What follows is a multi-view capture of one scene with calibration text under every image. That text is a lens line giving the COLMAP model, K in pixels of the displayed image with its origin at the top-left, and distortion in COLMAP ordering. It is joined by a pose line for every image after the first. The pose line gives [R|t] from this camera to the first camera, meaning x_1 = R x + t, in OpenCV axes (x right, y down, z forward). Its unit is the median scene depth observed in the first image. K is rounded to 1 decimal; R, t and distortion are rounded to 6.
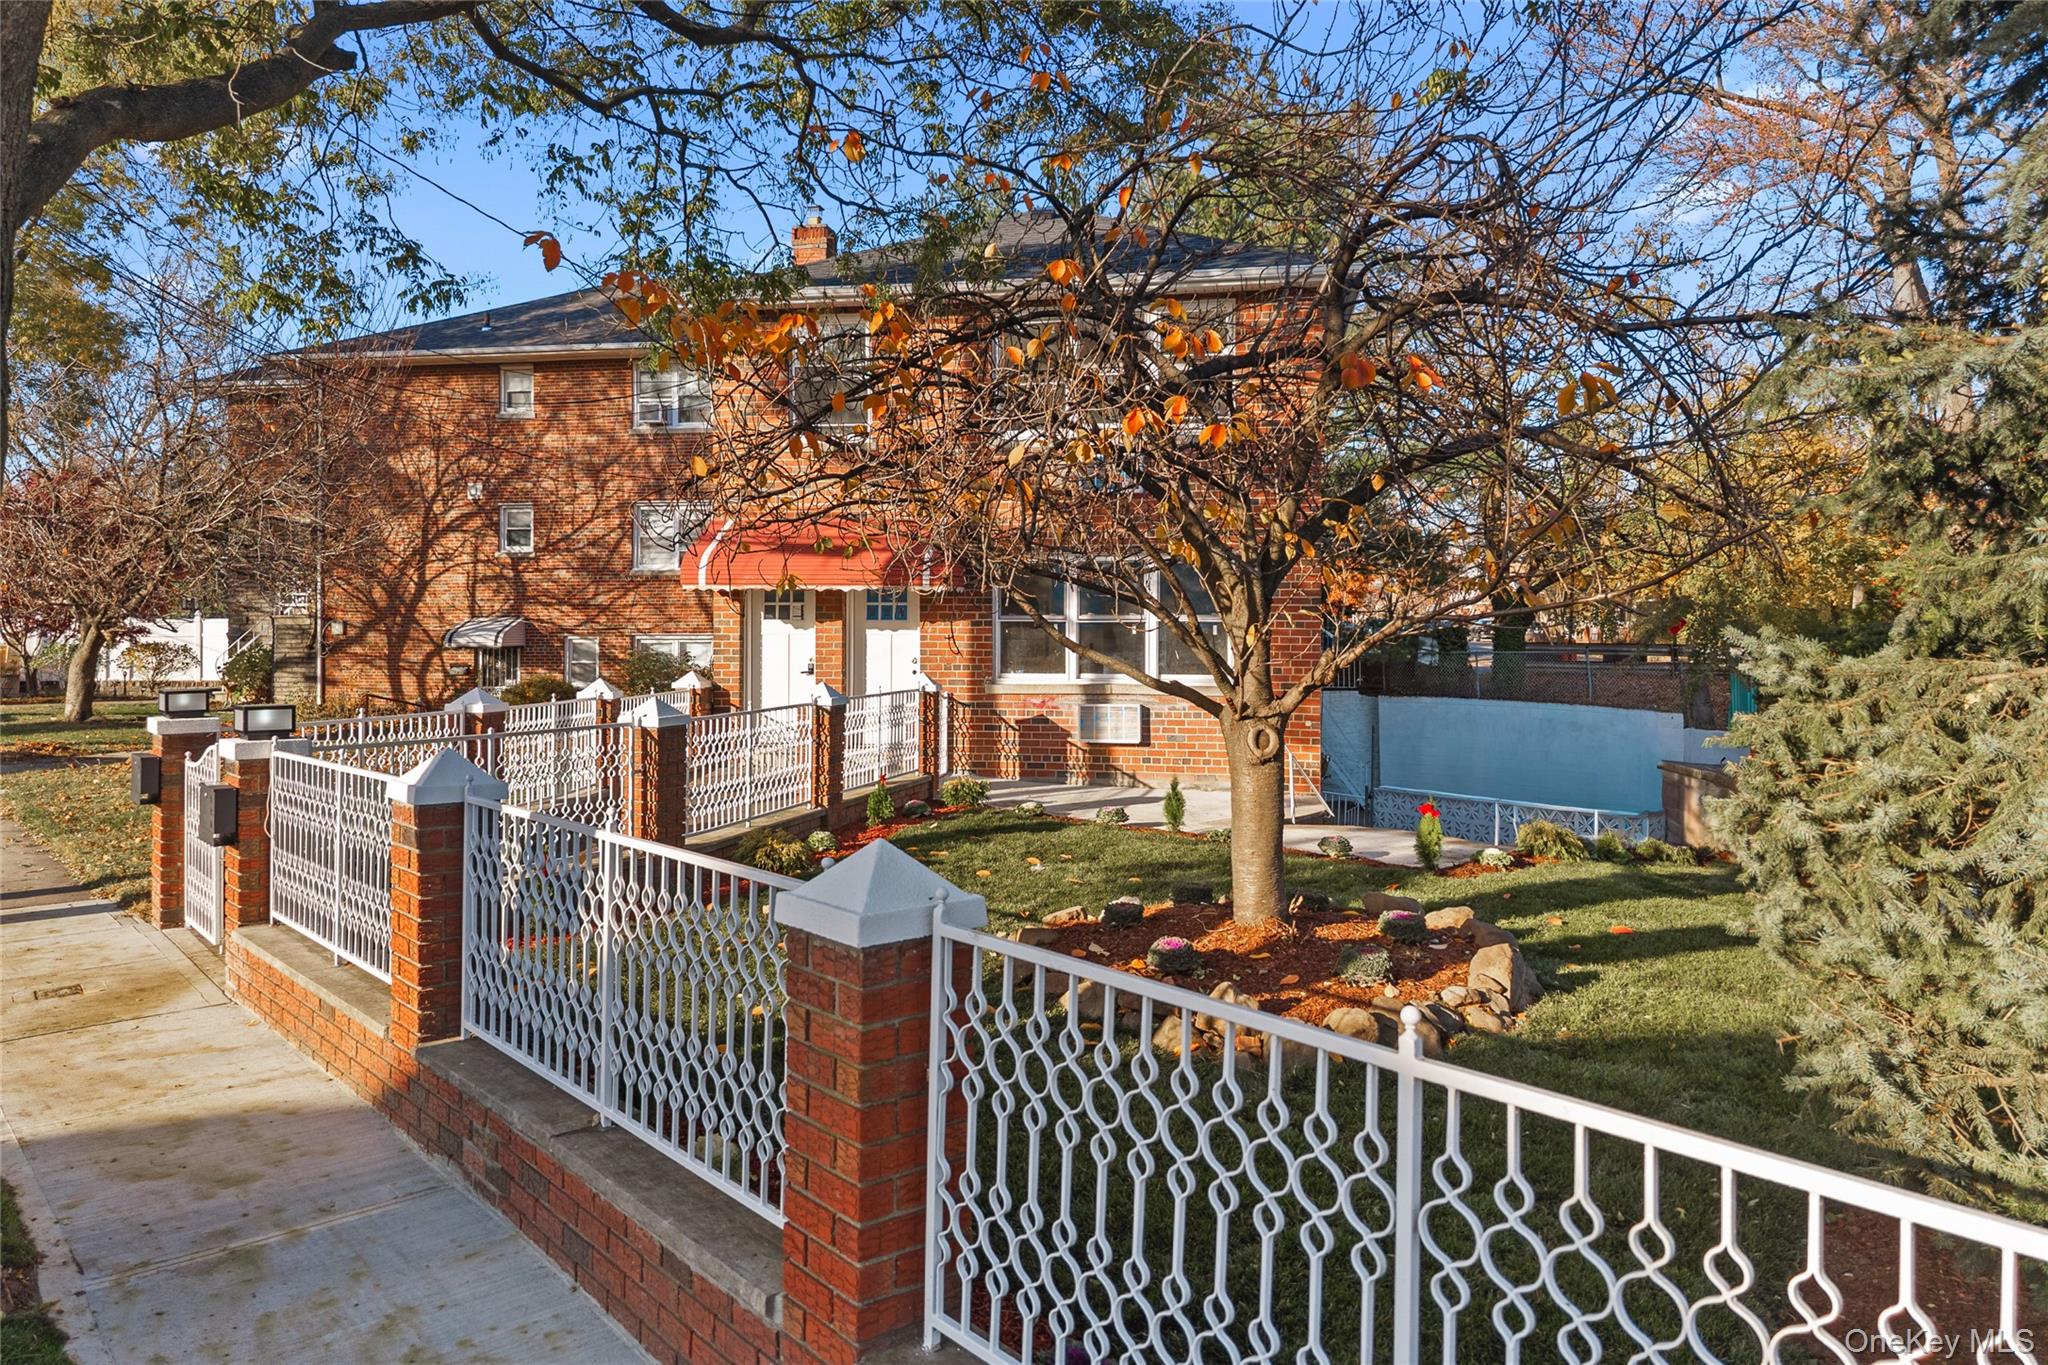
lens RADIAL K [[1460.3, 0, 1018.9], [0, 1460.3, 620.0], [0, 0, 1]] dist [0.001121, -0.001192]
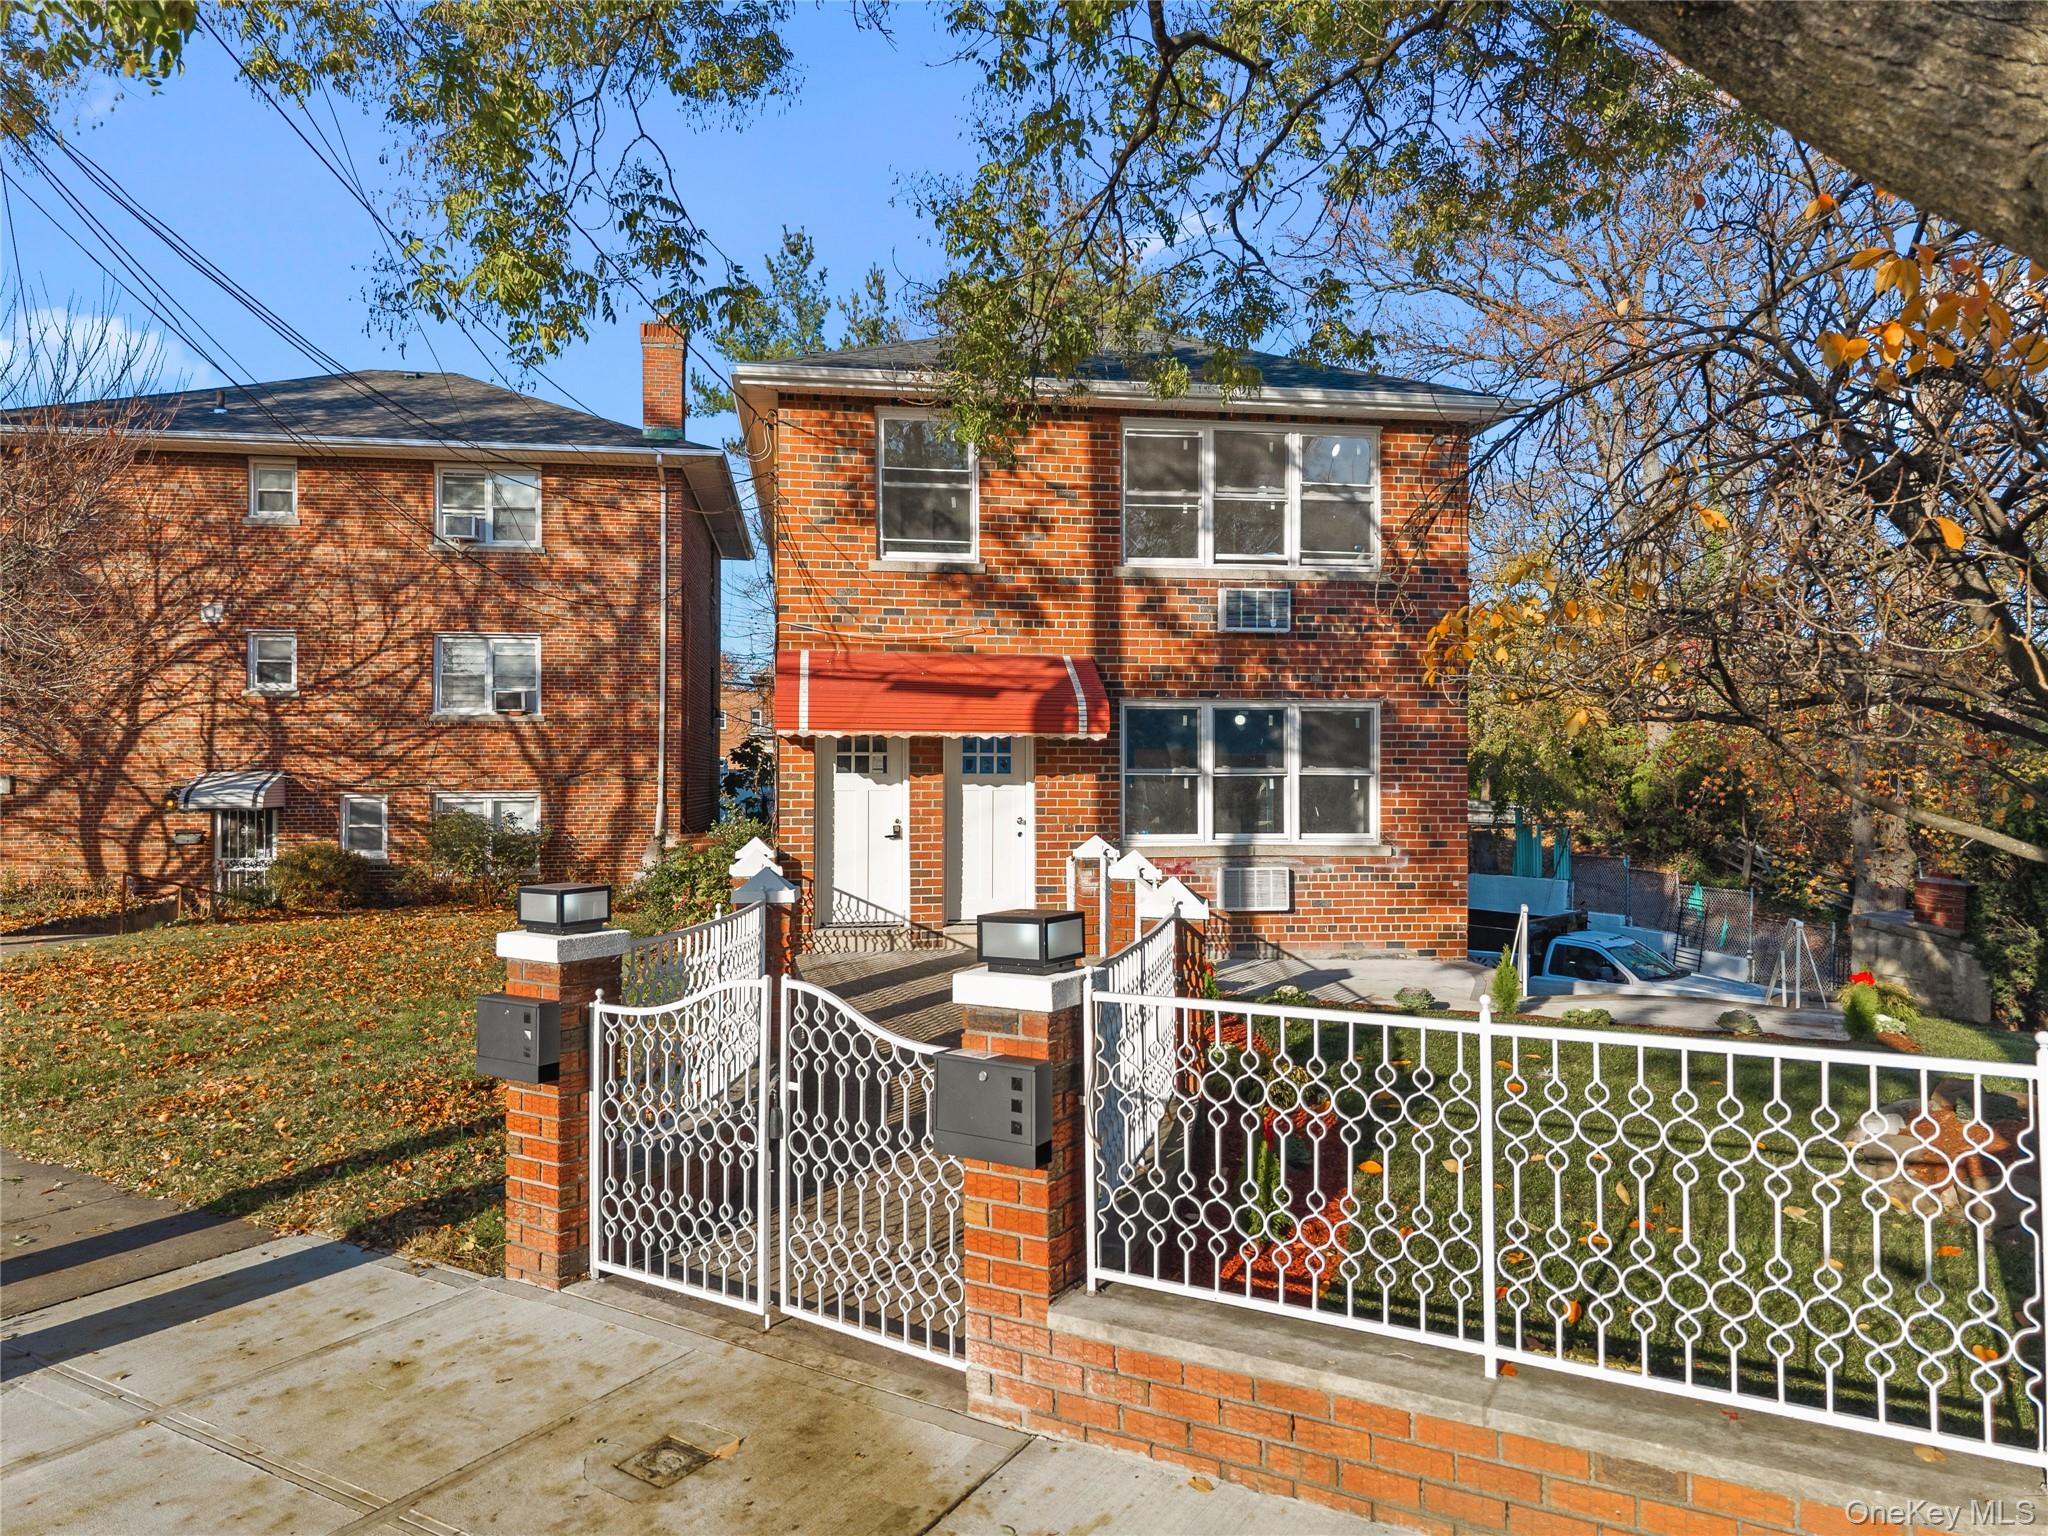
lens RADIAL K [[1403.4, 0, 1022.6], [0, 1403.4, 766.9], [0, 0, 1]] dist [-0.008014, -0.000622]
pose [[0.944771, 0.001366, 0.327728, -0.207590], [0.000540, 0.999983, -0.005725, 0.000460], [-0.327730, 0.005586, 0.944755, 0.137000]]
